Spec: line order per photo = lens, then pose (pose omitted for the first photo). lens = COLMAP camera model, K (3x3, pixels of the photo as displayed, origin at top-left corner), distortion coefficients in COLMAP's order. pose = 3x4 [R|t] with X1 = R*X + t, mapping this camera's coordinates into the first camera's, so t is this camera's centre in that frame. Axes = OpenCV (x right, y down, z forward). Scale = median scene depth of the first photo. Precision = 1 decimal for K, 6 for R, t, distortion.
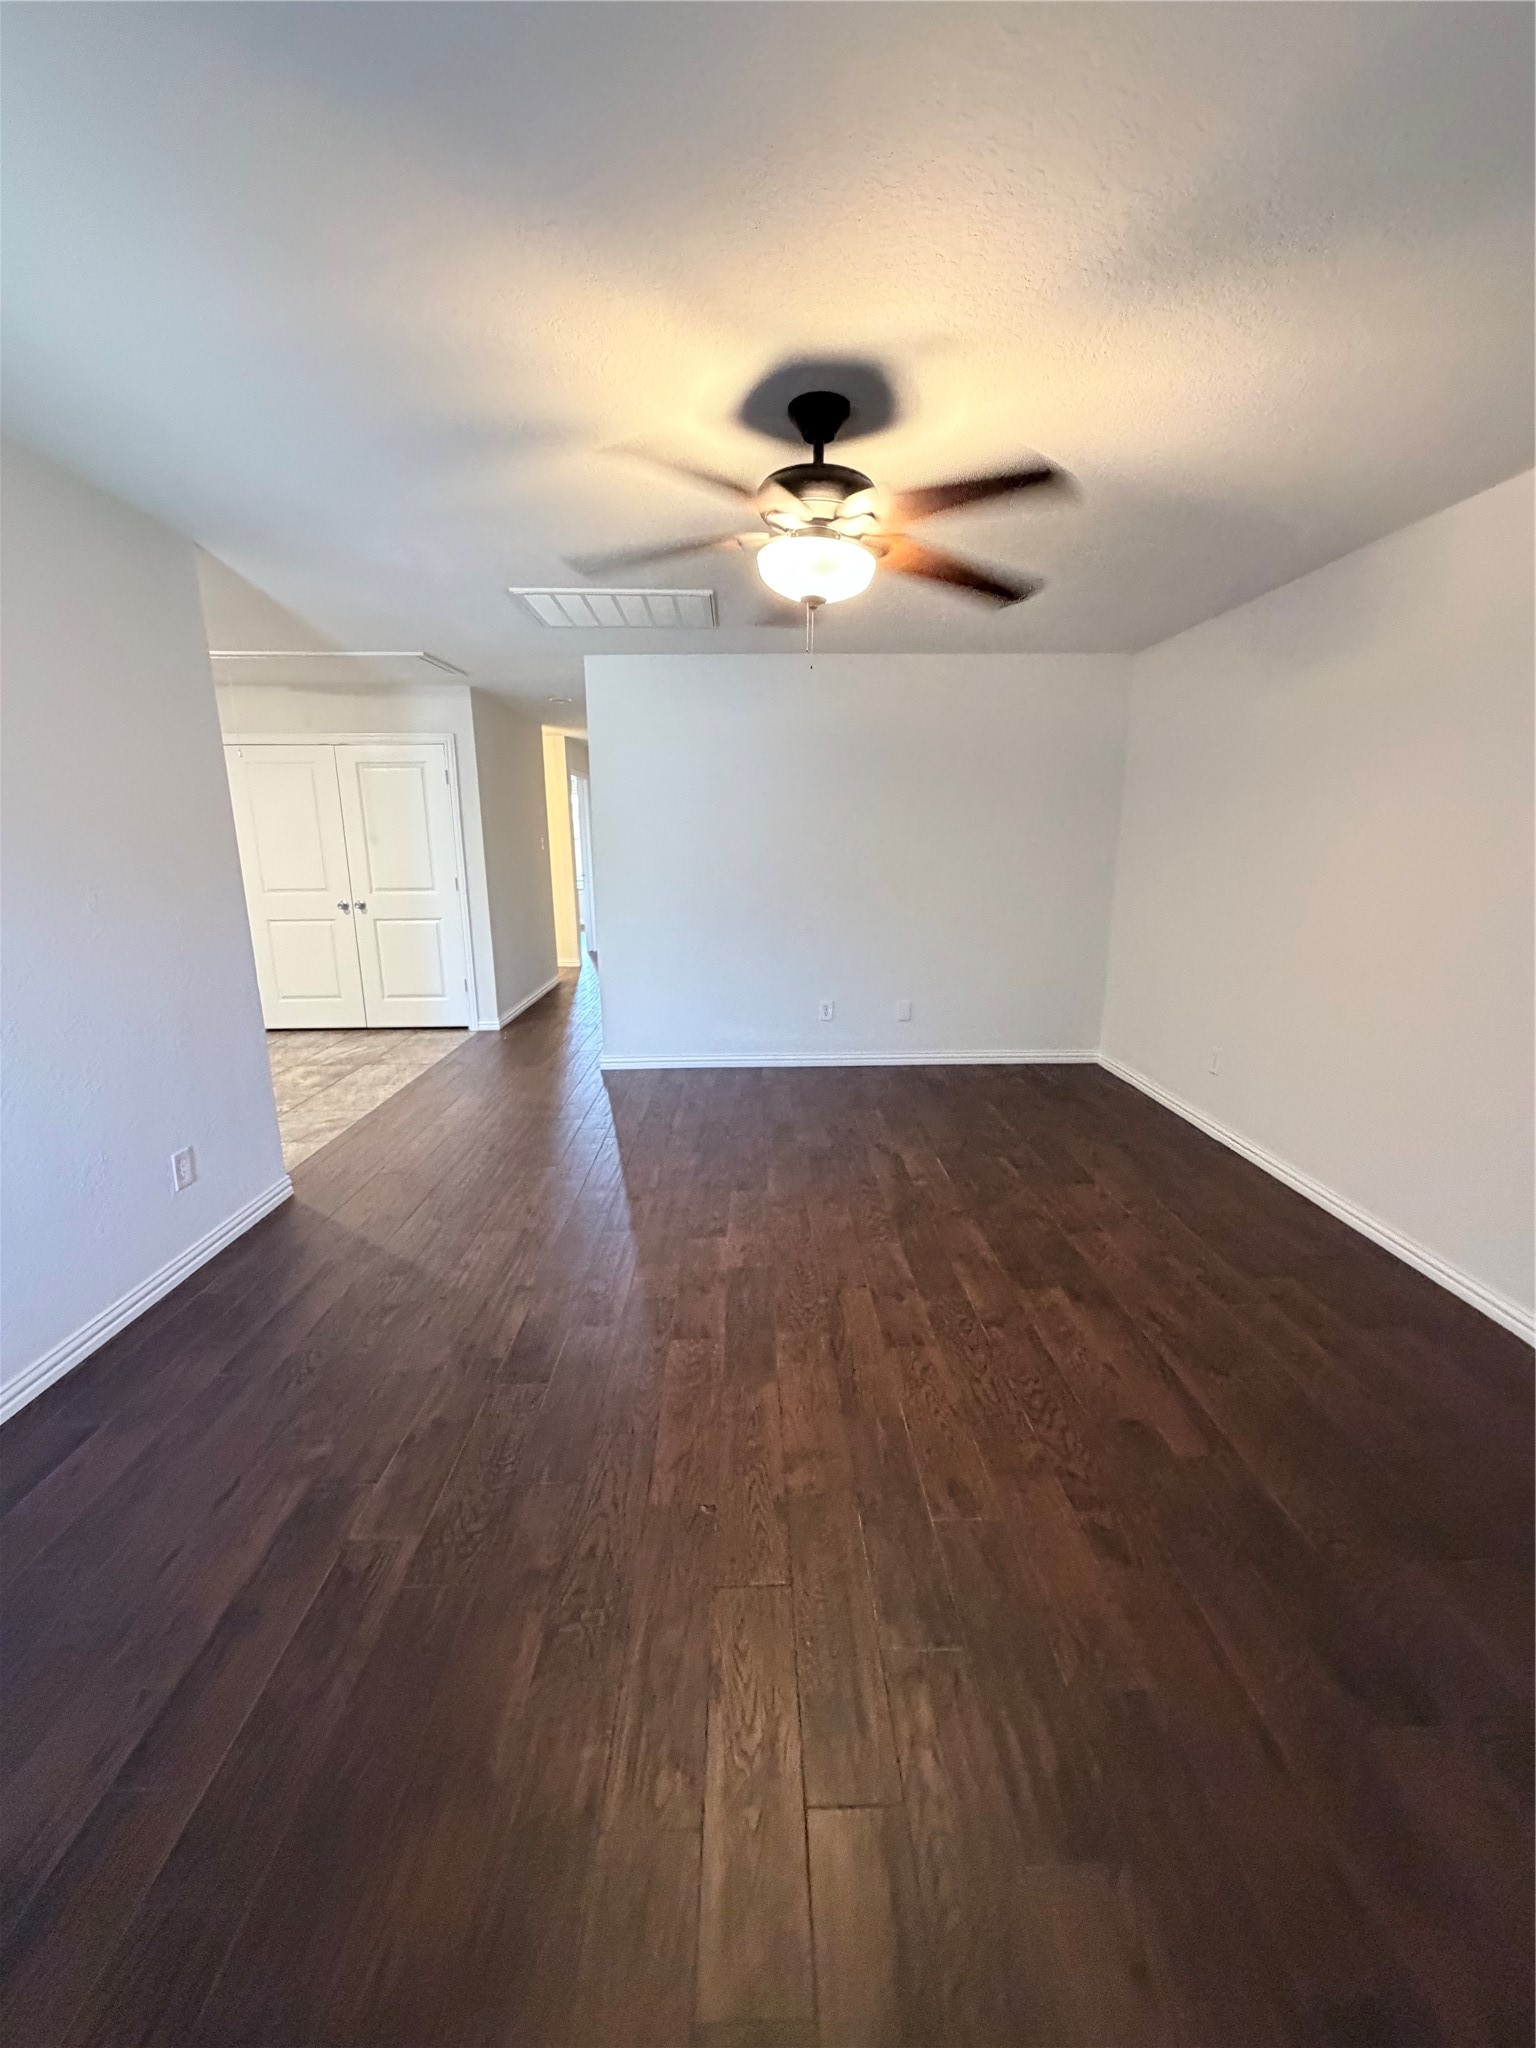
lens RADIAL K [[816.1, 0, 770.4], [0, 816.1, 1024.3], [0, 0, 1]] dist [0.000137, 0.000394]
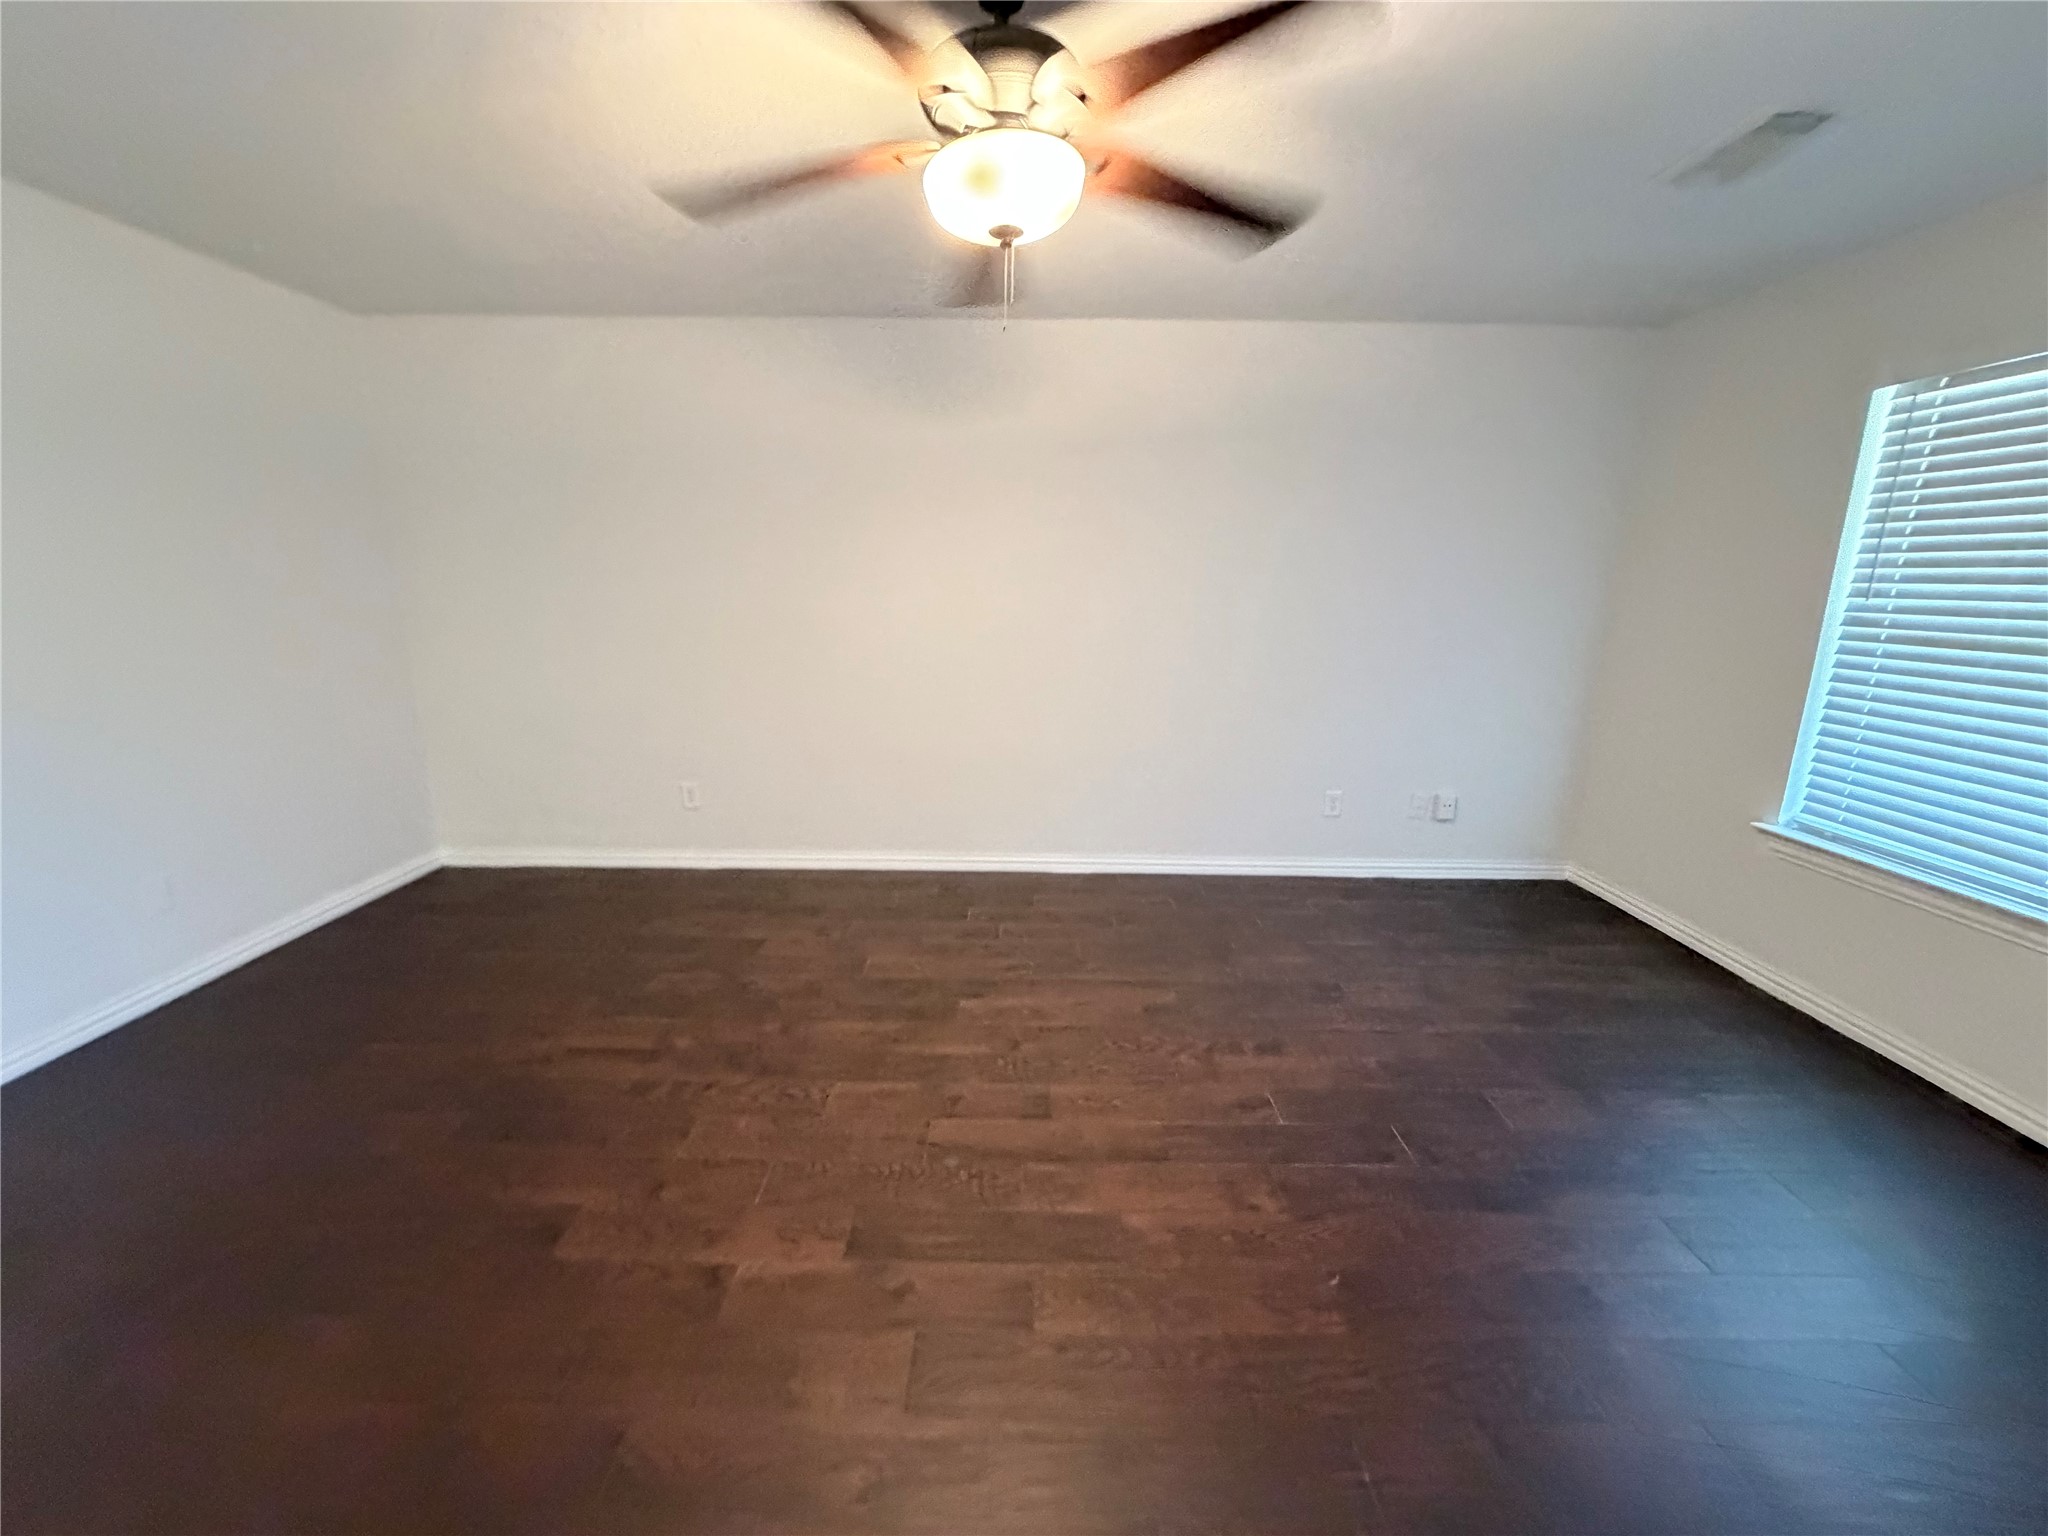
lens RADIAL K [[816.1, 0, 1020.0], [0, 816.1, 766.7], [0, 0, 1]] dist [0.000137, 0.000394]
pose [[0.036939, -0.226206, 0.973379, -0.644619], [0.220707, 0.951837, 0.212824, -0.180102], [-0.974640, 0.206970, 0.085086, 0.852645]]
